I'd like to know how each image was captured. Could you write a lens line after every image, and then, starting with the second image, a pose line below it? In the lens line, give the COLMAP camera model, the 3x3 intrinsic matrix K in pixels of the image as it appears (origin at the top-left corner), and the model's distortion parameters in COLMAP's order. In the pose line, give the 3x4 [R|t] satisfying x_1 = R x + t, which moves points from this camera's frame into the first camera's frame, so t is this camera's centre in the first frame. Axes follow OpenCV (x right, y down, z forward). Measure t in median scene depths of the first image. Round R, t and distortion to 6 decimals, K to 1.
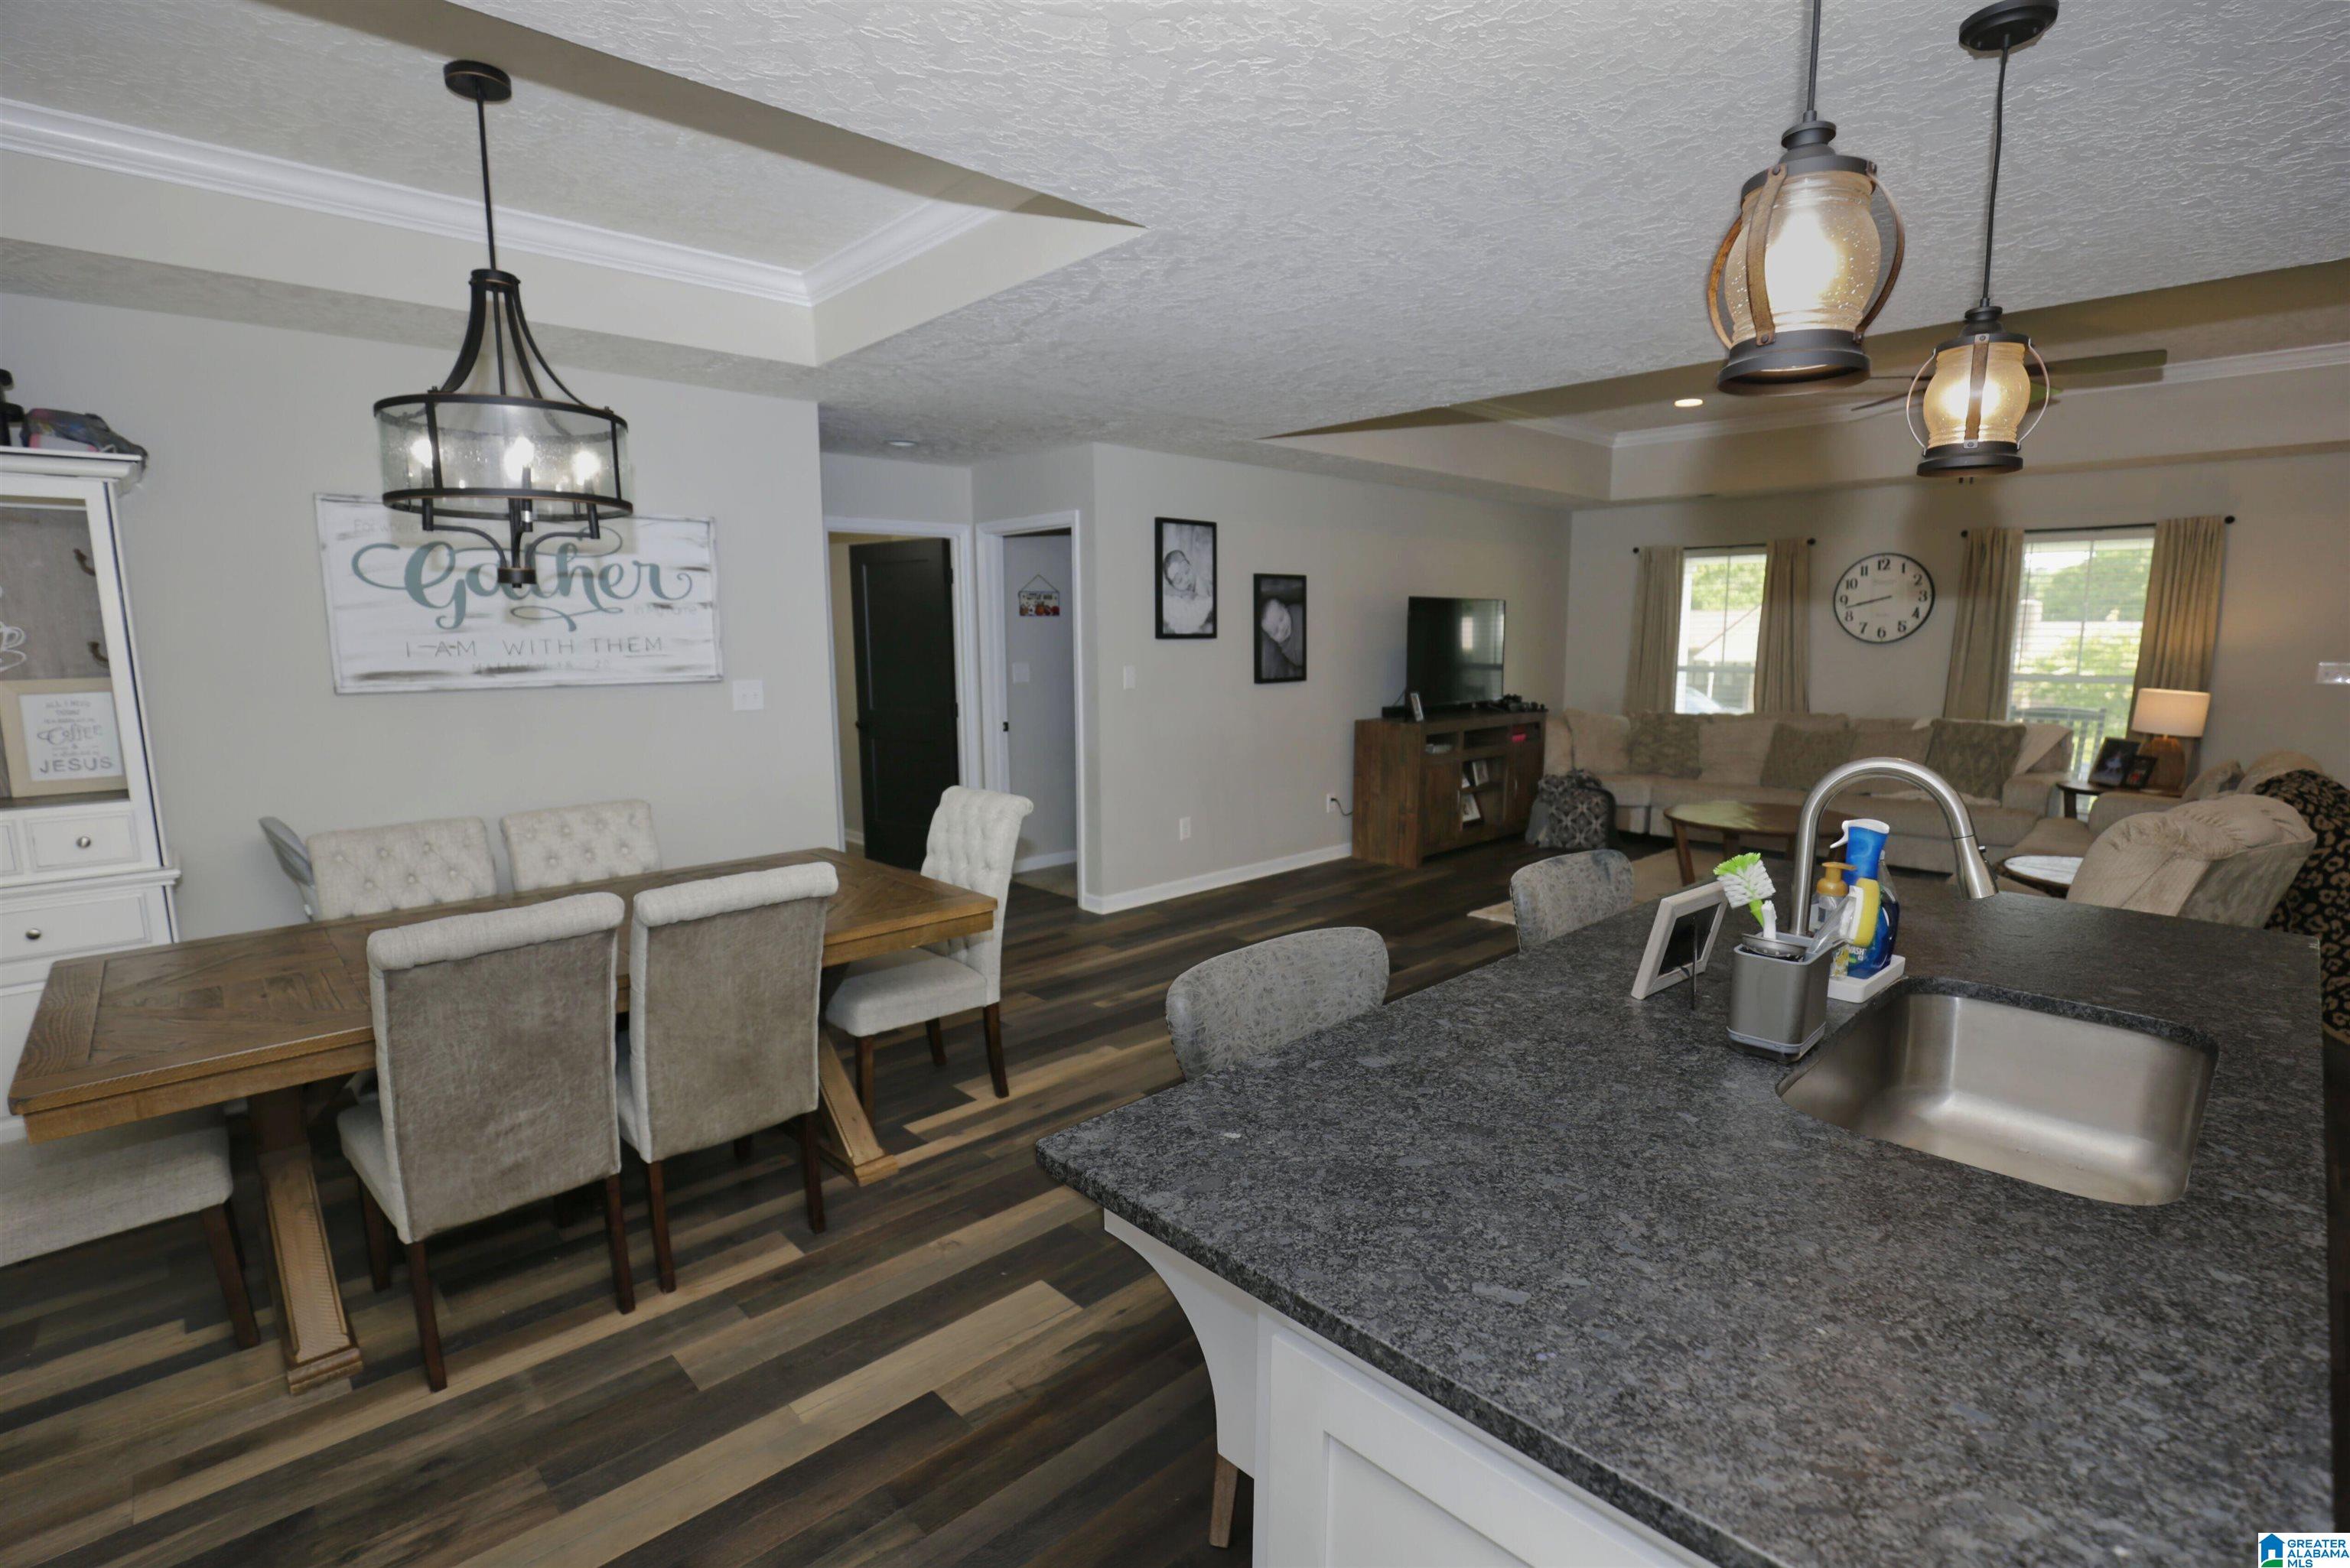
lens RADIAL K [[1096.6, 0, 1197.6], [0, 1096.6, 793.0], [0, 0, 1]] dist [-0.024460, 0.001812]
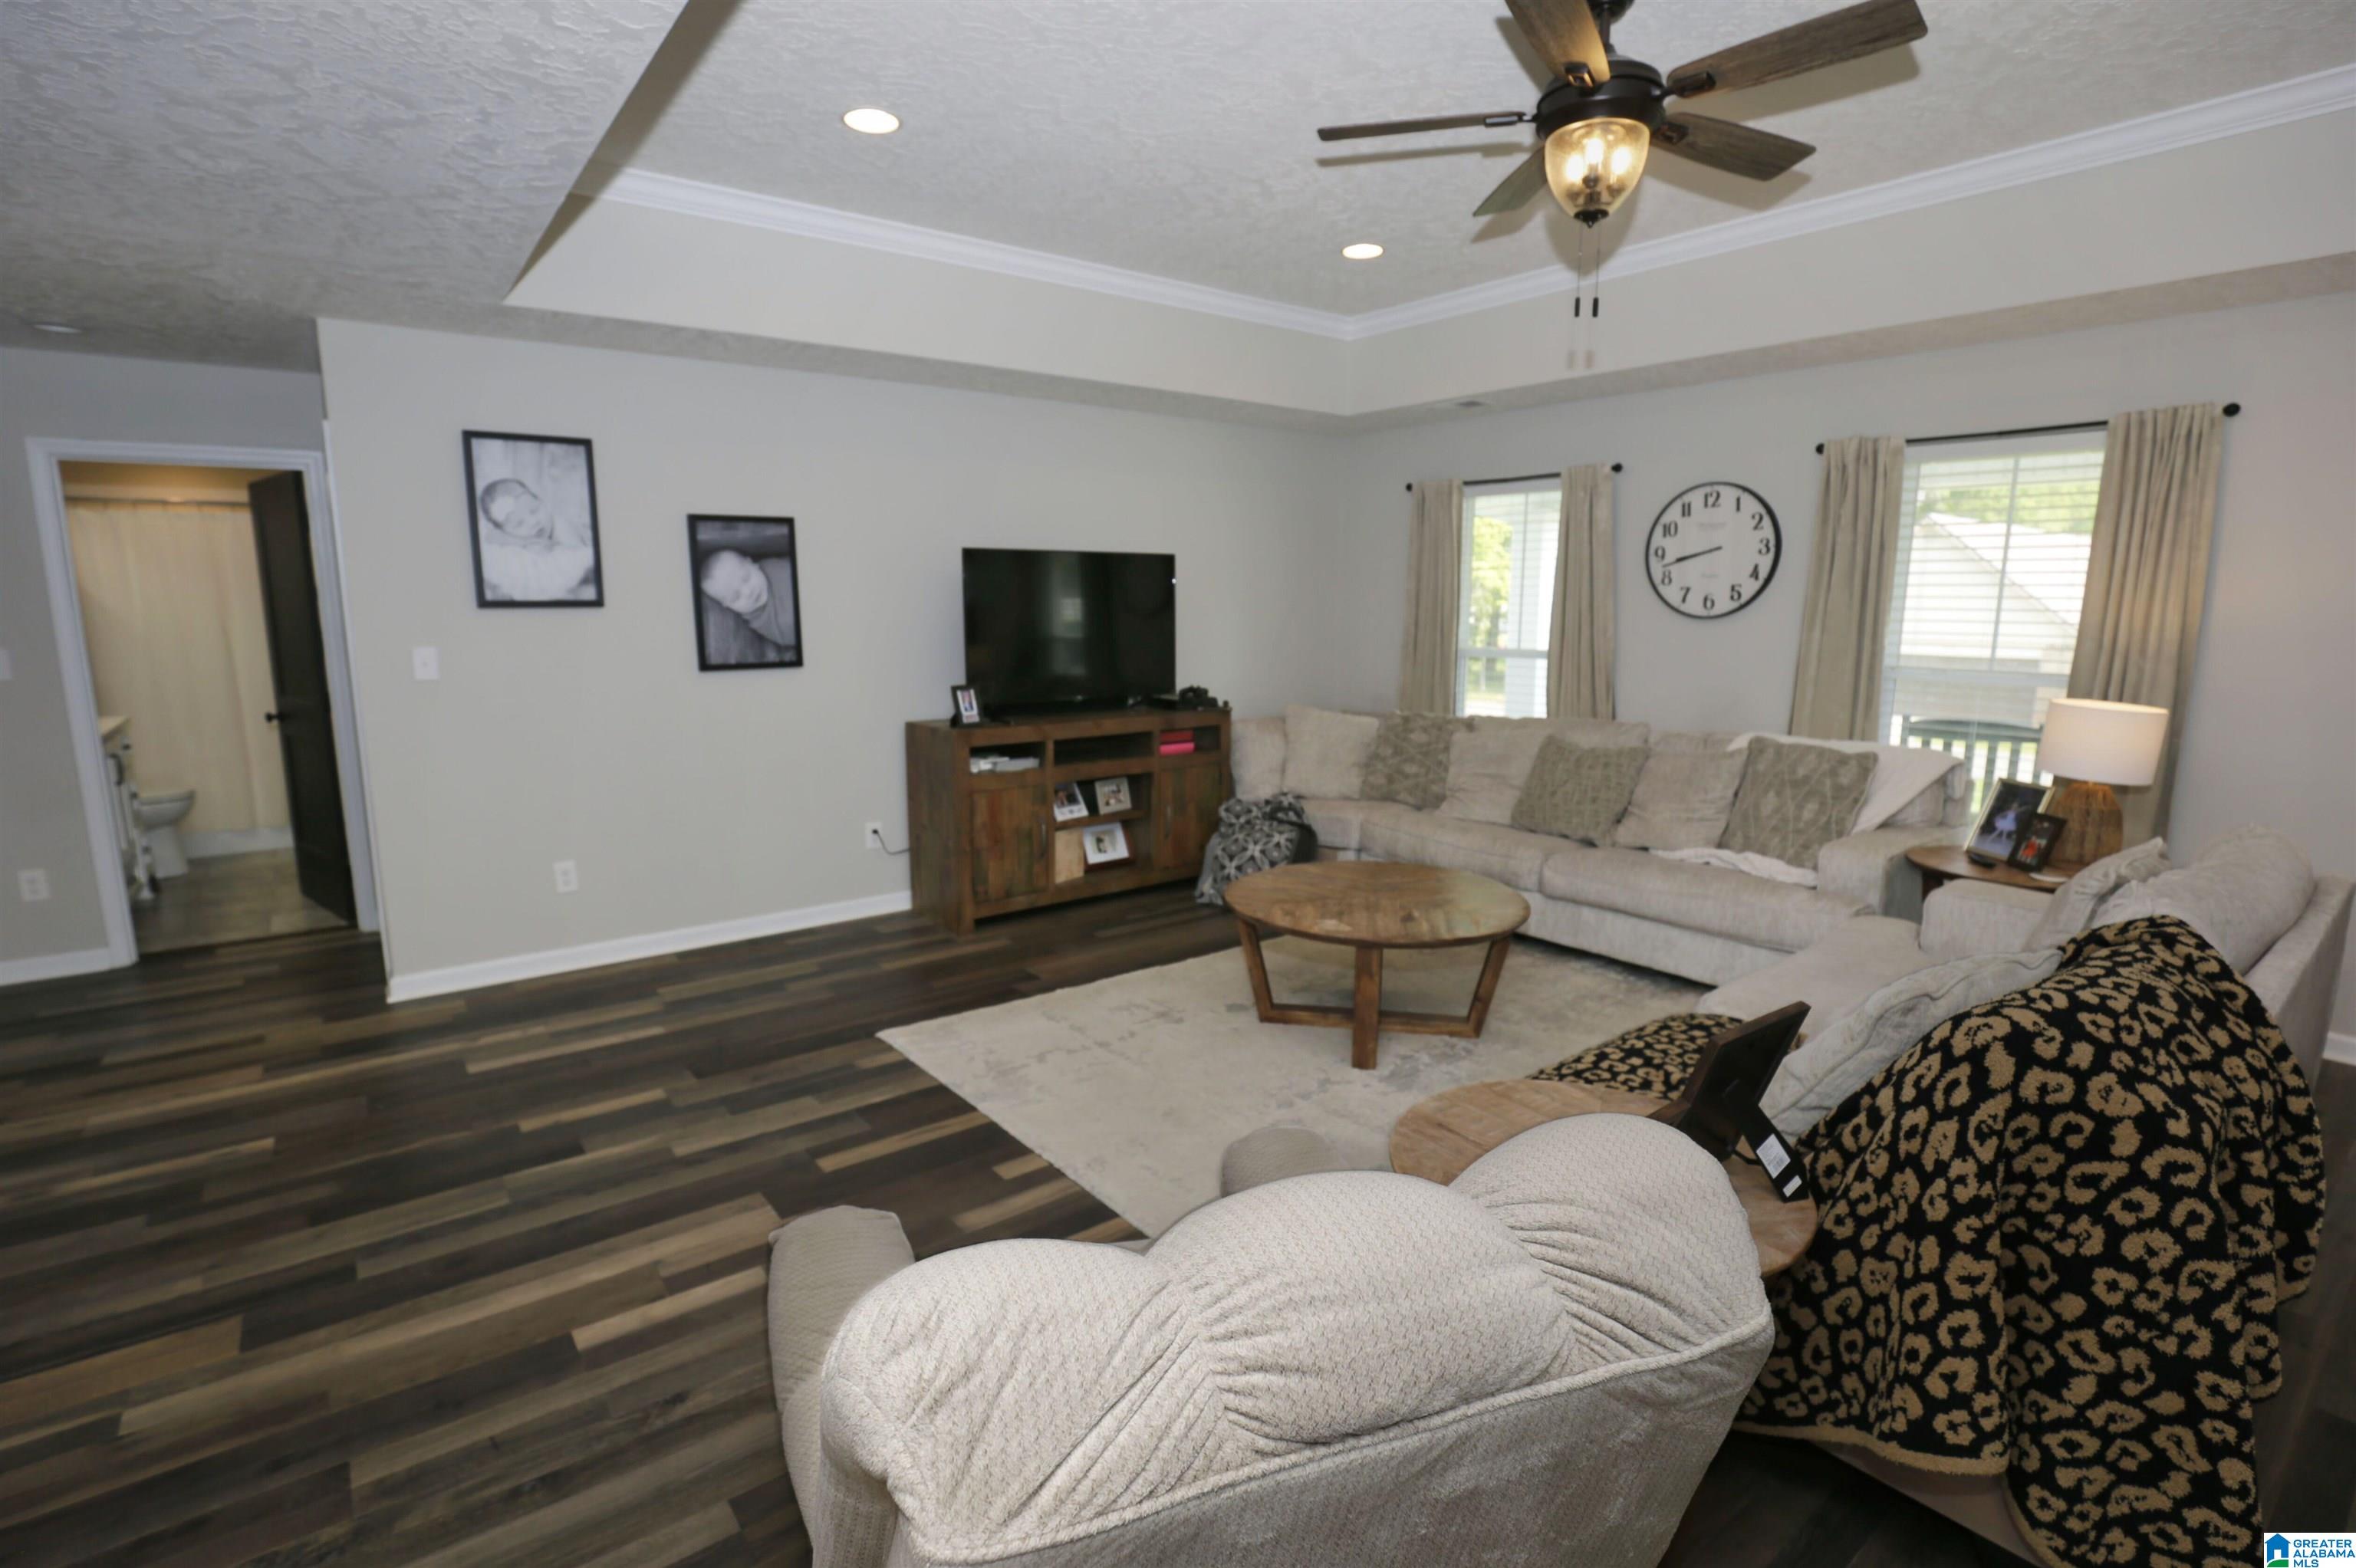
lens RADIAL K [[1112.8, 0, 1159.1], [0, 1112.8, 783.9], [0, 0, 1]] dist [-0.032696, 0.005270]
pose [[0.993272, 0.024225, -0.113244, 0.422389], [-0.022168, 0.999566, 0.019387, -0.047038], [0.113664, -0.016746, 0.993378, 0.322444]]
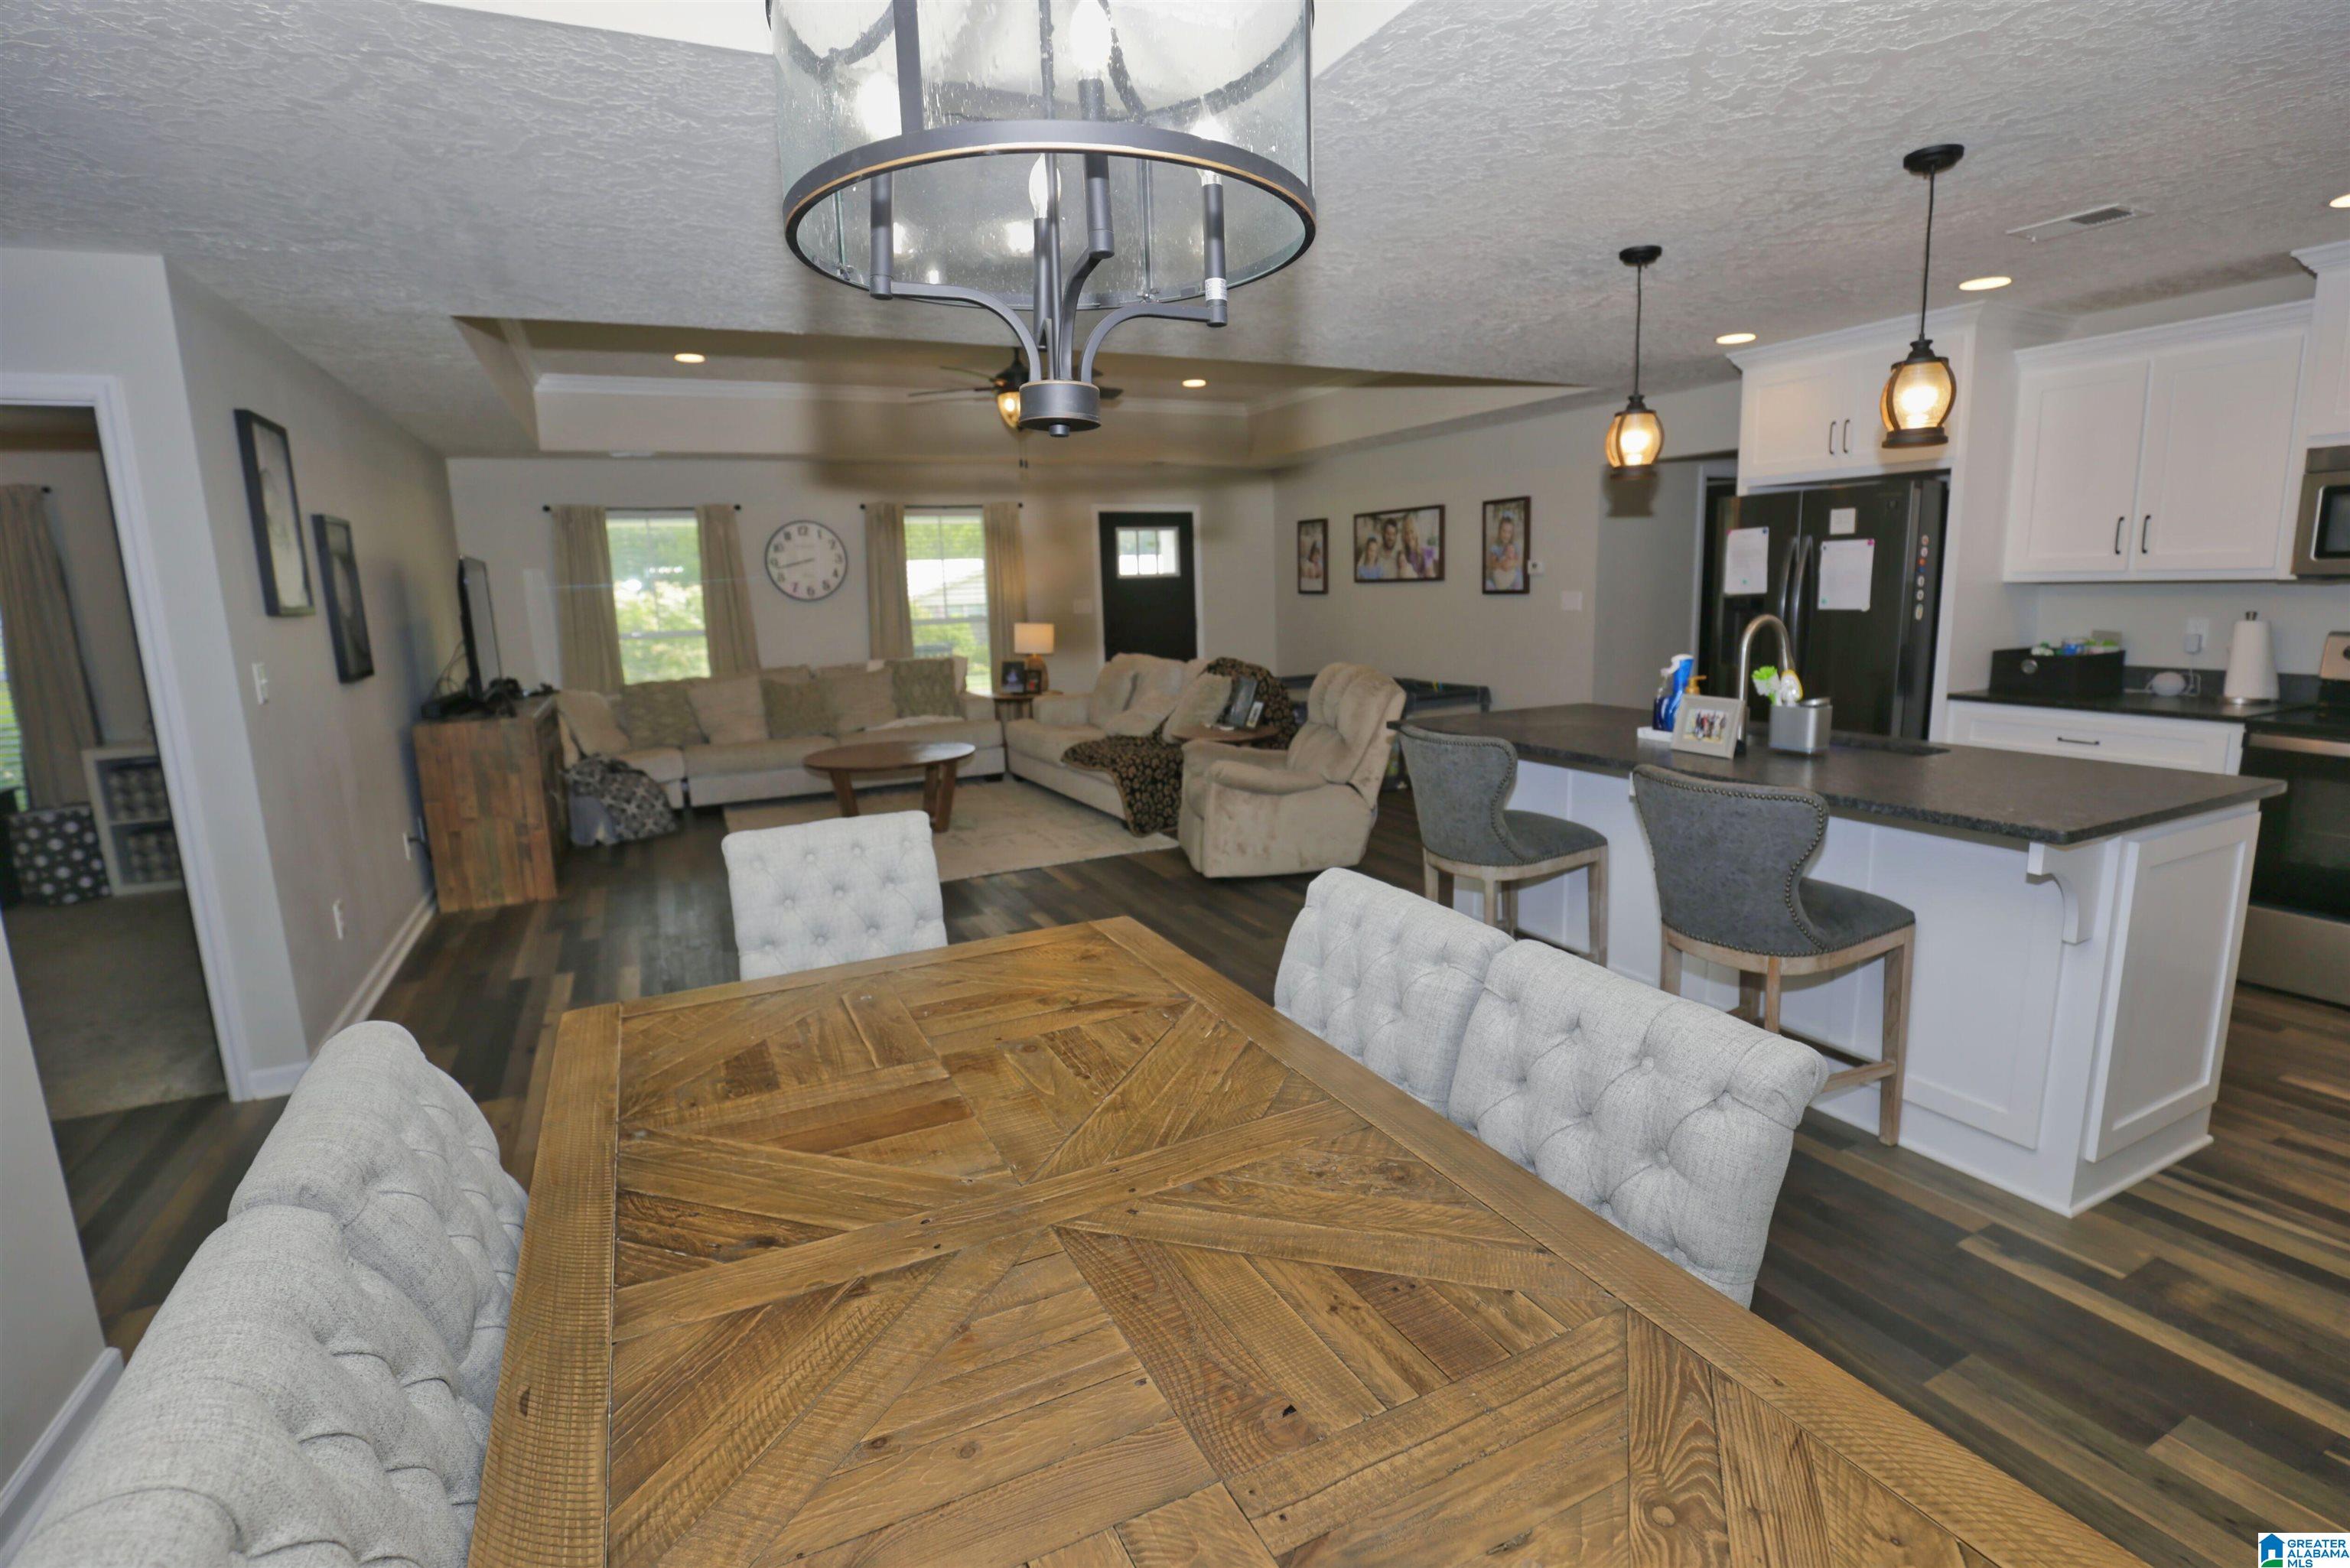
lens RADIAL K [[1096.6, 0, 1197.6], [0, 1096.6, 793.0], [0, 0, 1]] dist [-0.024460, 0.001812]
pose [[0.297307, -0.186739, 0.936342, -0.405491], [0.169854, 0.975389, 0.140594, -0.038208], [-0.939552, 0.117242, 0.321709, 0.314117]]
